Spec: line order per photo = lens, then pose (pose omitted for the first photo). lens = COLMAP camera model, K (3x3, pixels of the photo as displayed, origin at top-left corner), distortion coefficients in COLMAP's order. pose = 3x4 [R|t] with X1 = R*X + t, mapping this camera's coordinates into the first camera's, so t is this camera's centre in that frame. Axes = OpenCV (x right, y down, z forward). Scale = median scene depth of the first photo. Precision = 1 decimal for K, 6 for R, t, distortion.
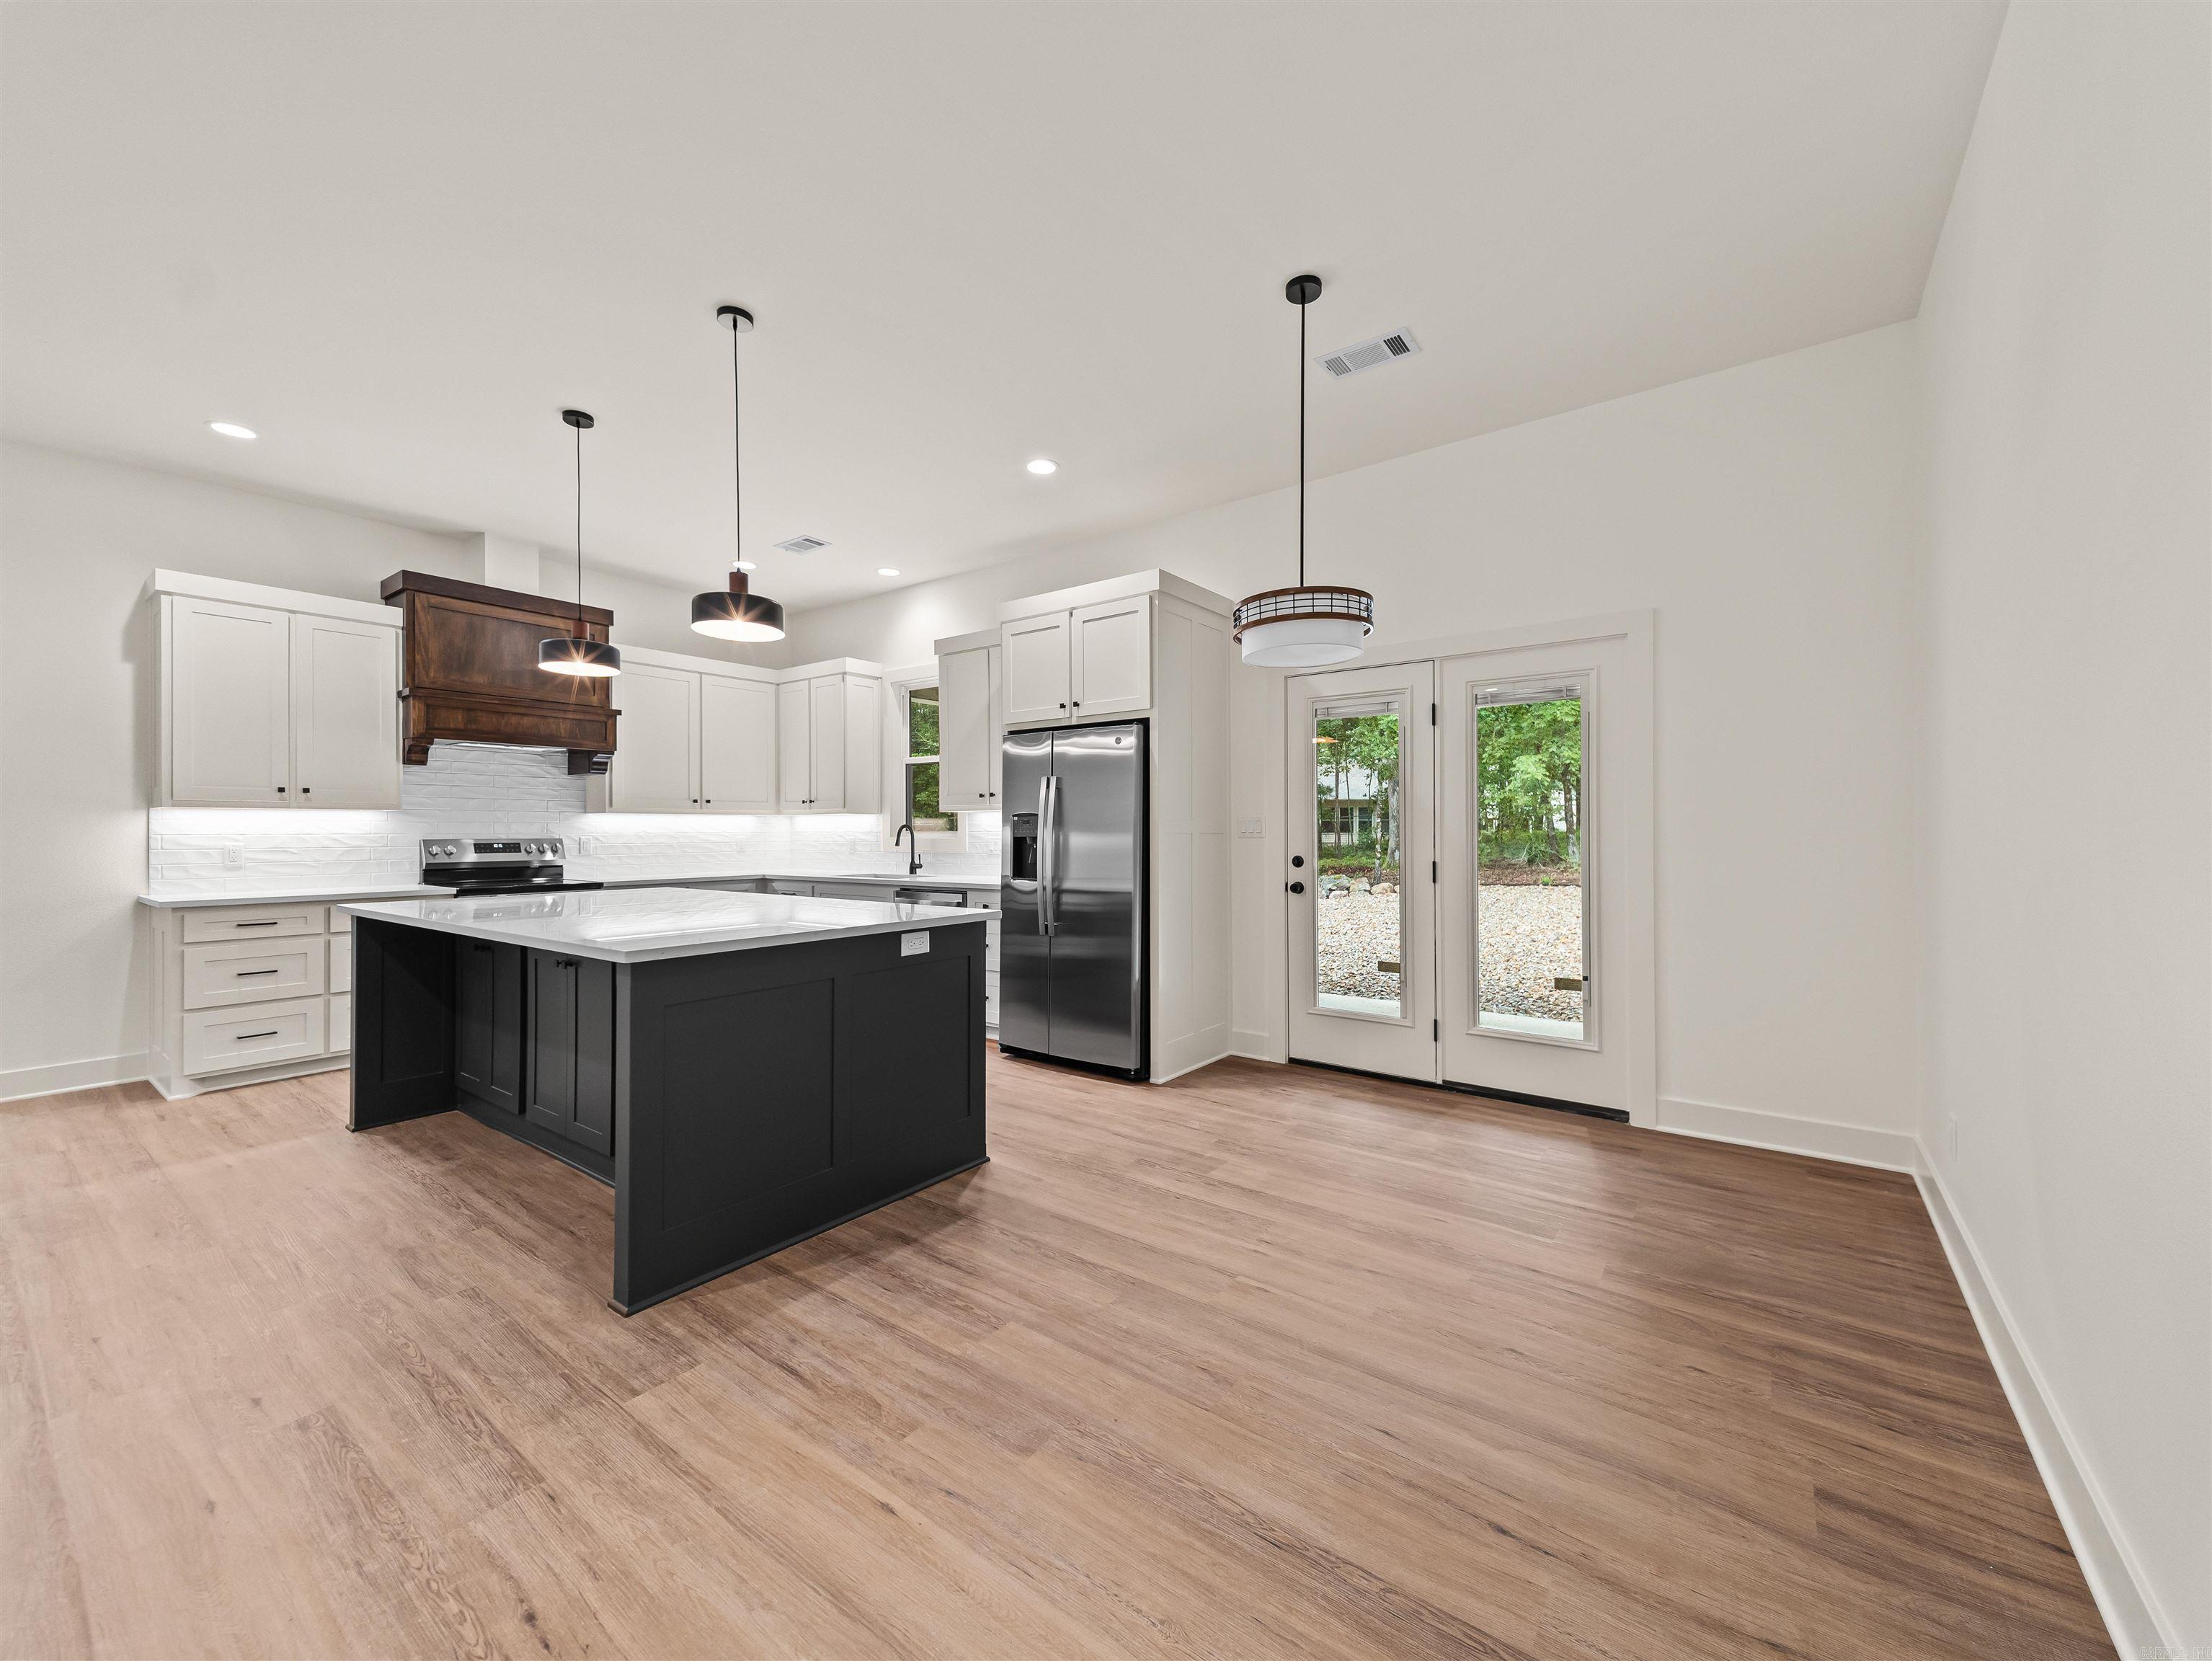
lens RADIAL K [[861.9, 0, 1109.6], [0, 861.9, 826.9], [0, 0, 1]] dist [0.034820, -0.013209]
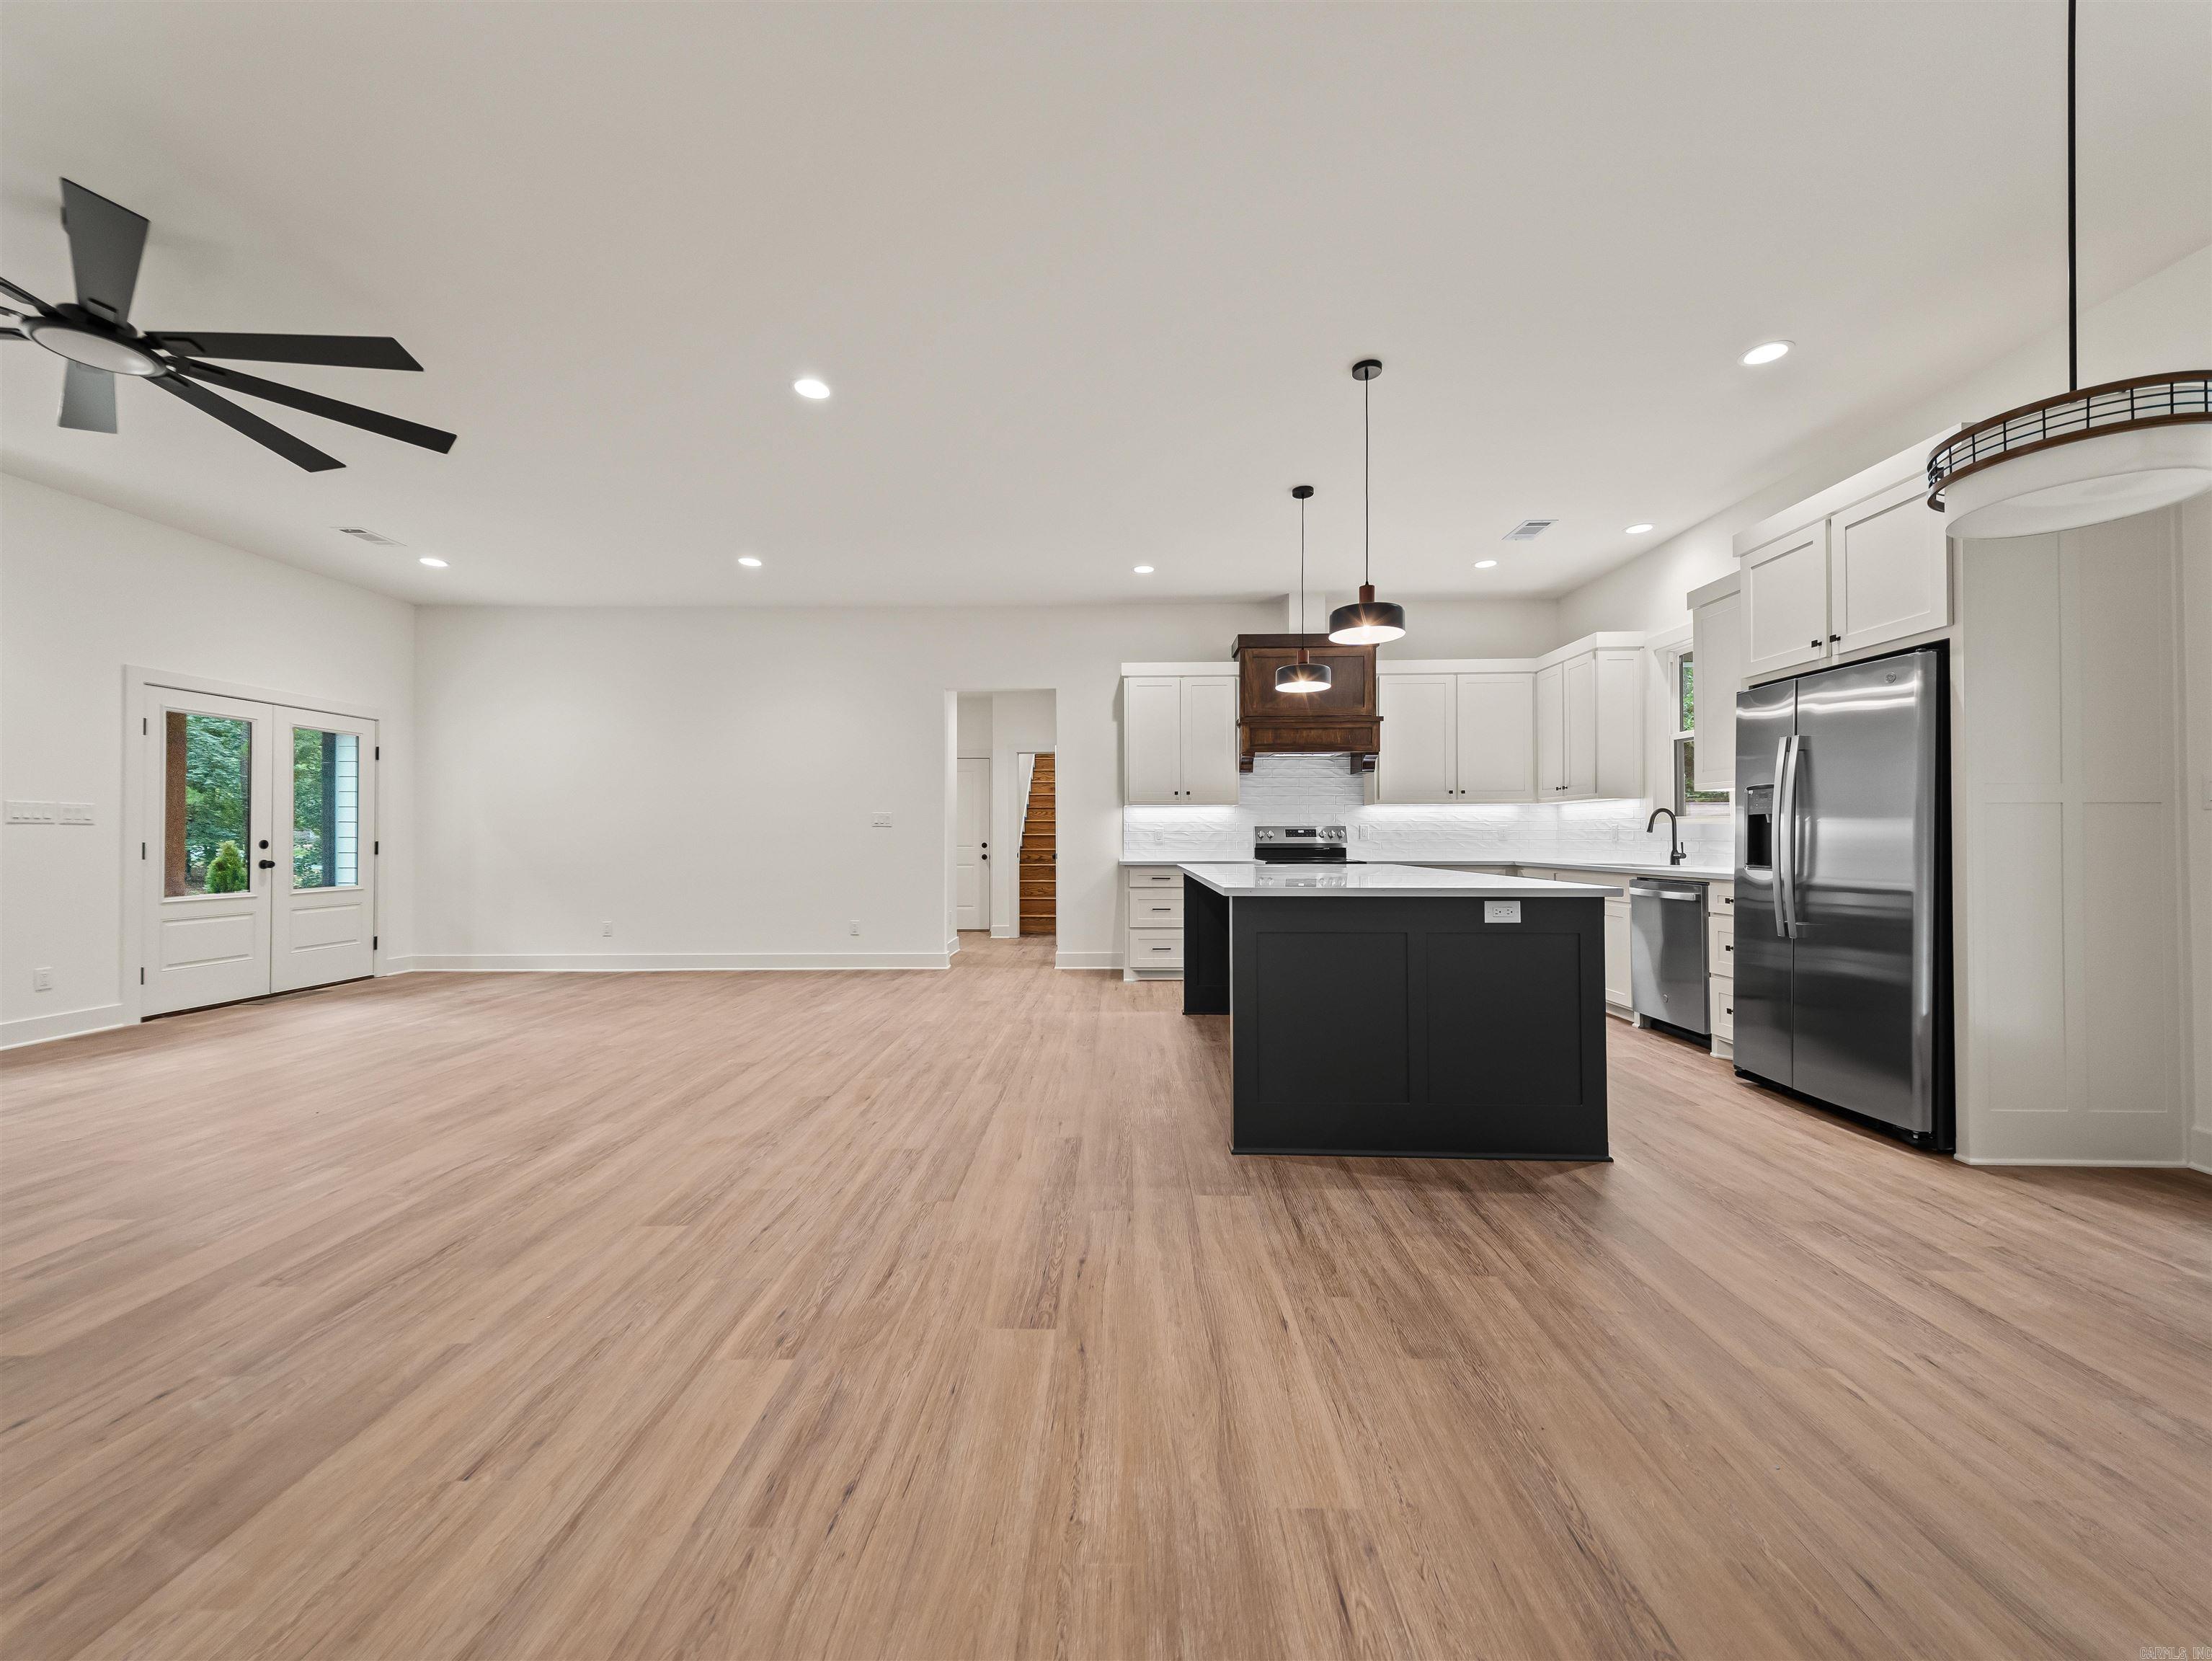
lens RADIAL K [[861.9, 0, 1109.6], [0, 861.9, 826.9], [0, 0, 1]] dist [0.034820, -0.013209]
pose [[0.583814, -0.007745, -0.811851, 0.261919], [0.004600, 0.999970, -0.006232, 0.032015], [0.811875, -0.000096, 0.583832, 0.030707]]
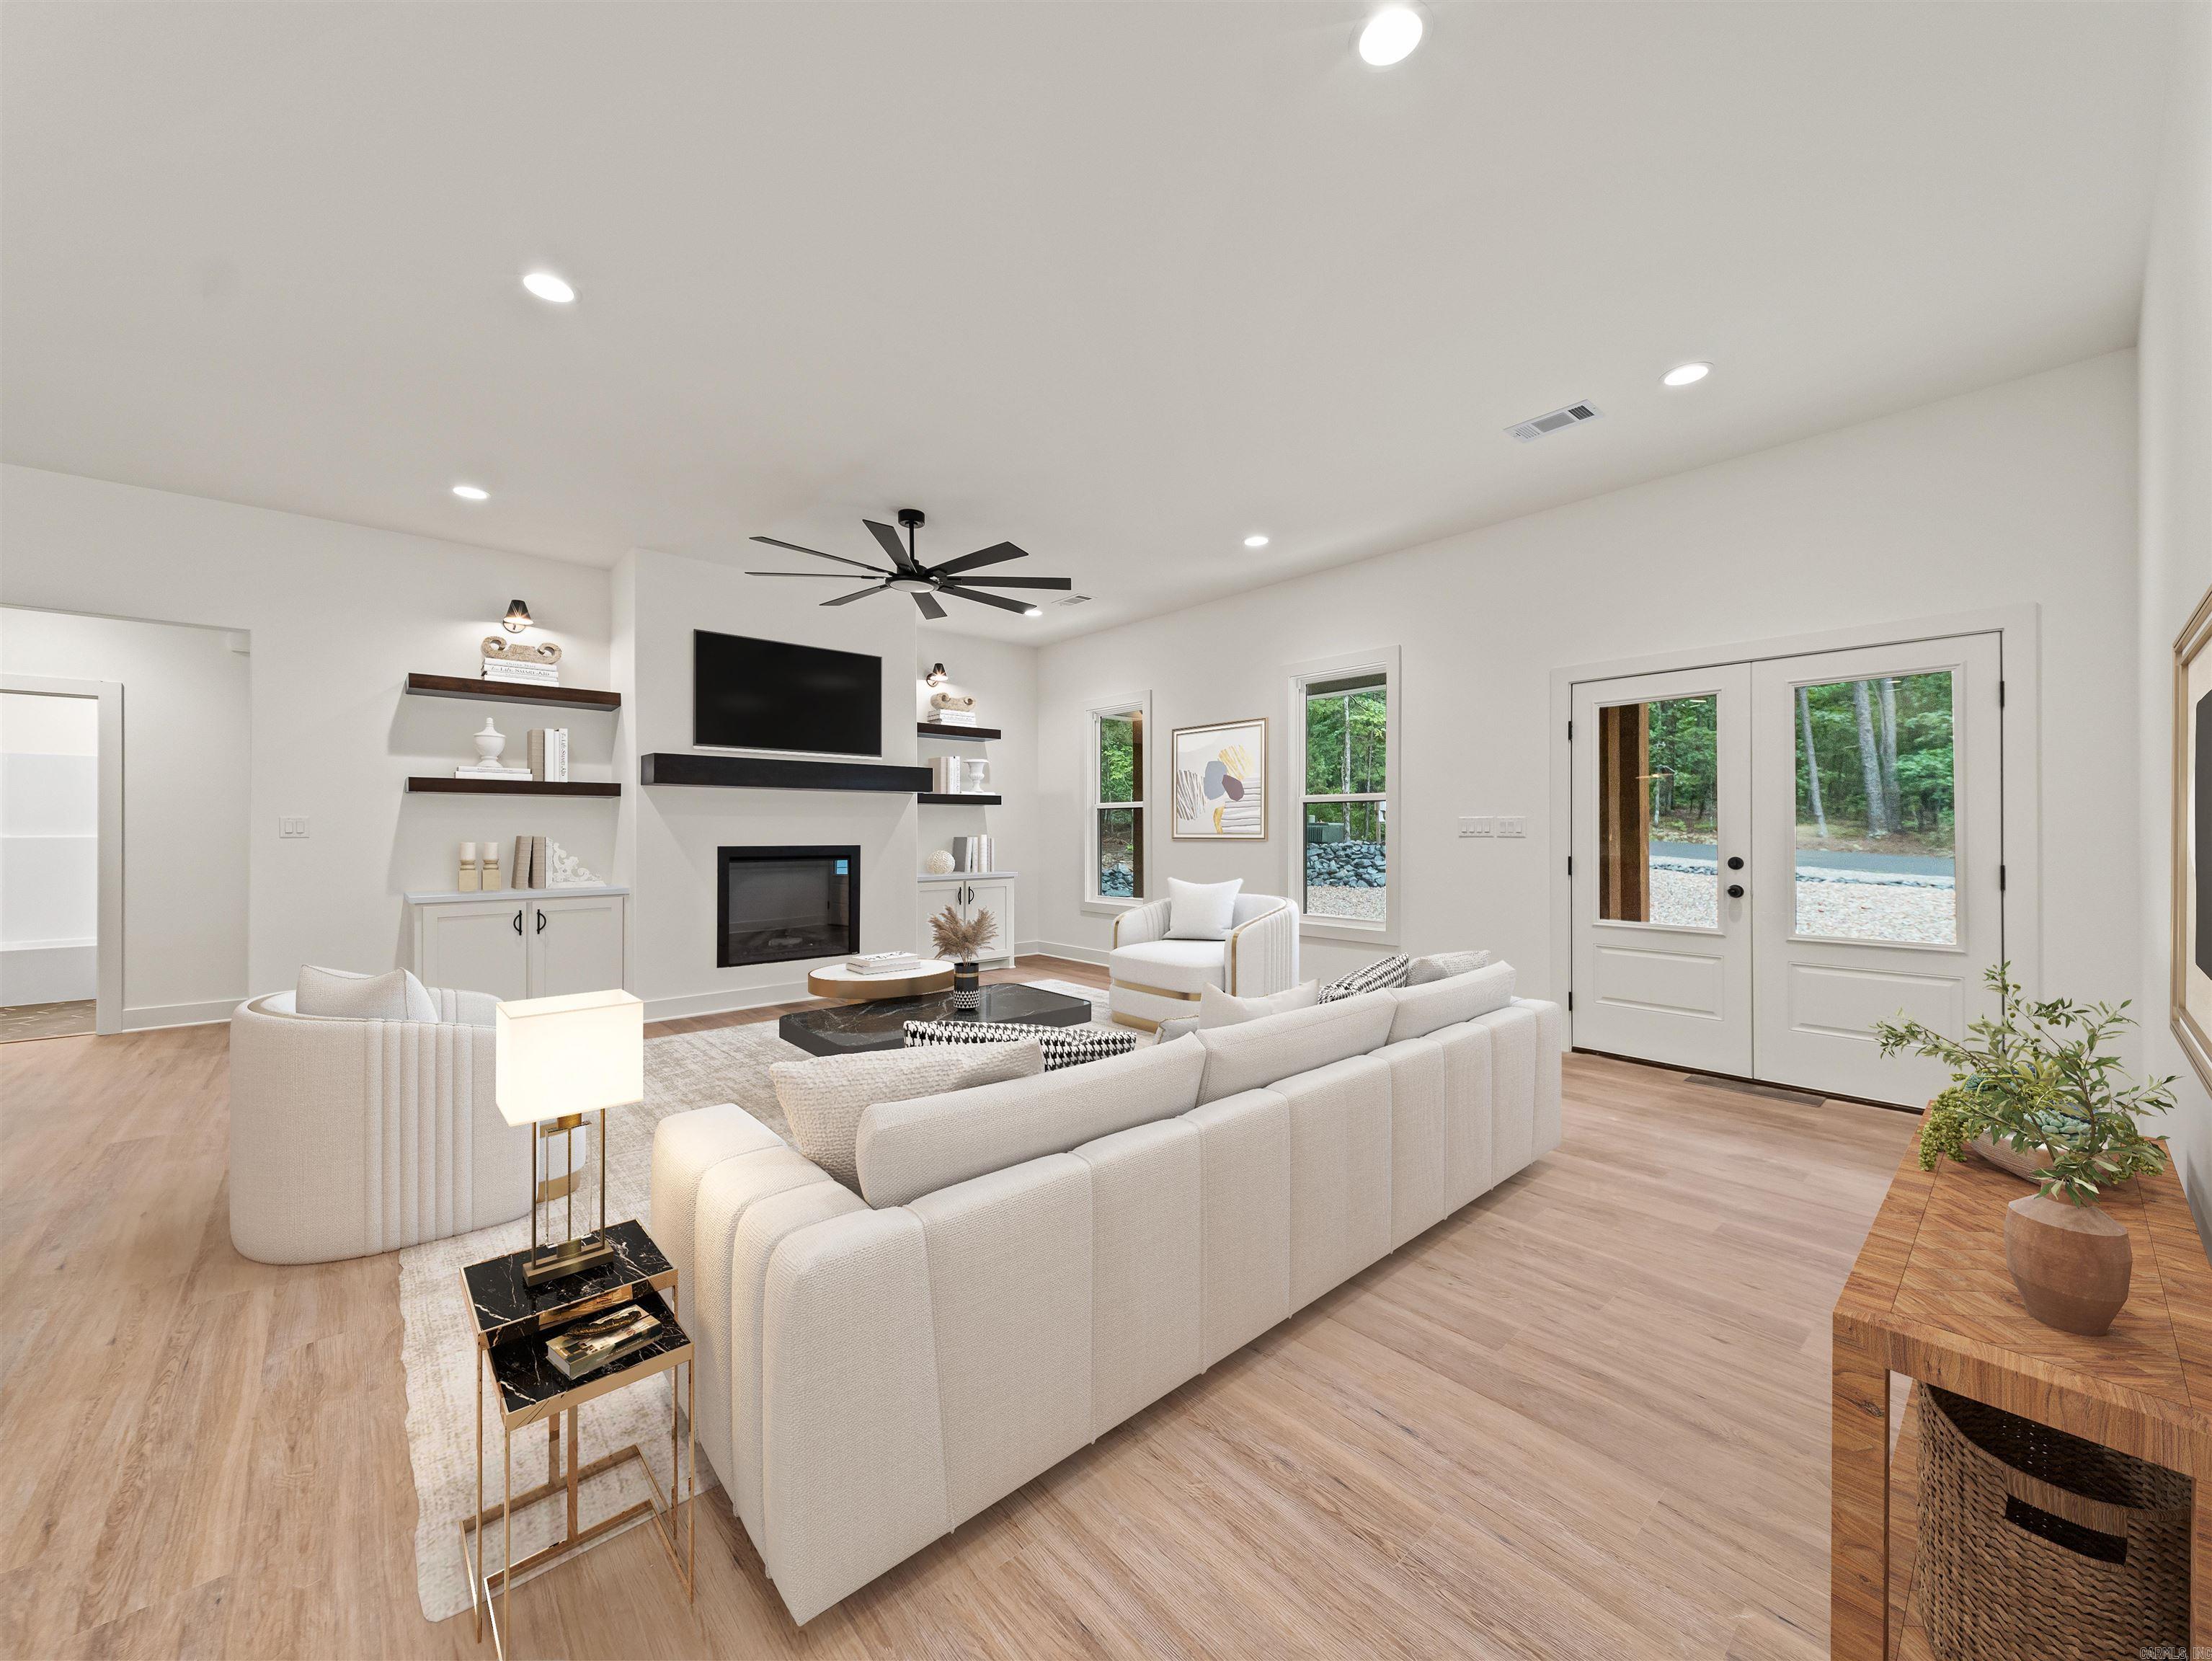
lens RADIAL K [[845.5, 0, 1106.0], [0, 845.5, 830.5], [0, 0, 1]] dist [0.031534, -0.008956]
pose [[-0.978252, 0.003985, 0.207381, -1.400412], [0.002677, 0.999975, -0.006588, 0.008915], [-0.207402, -0.005889, -0.978238, 0.988302]]
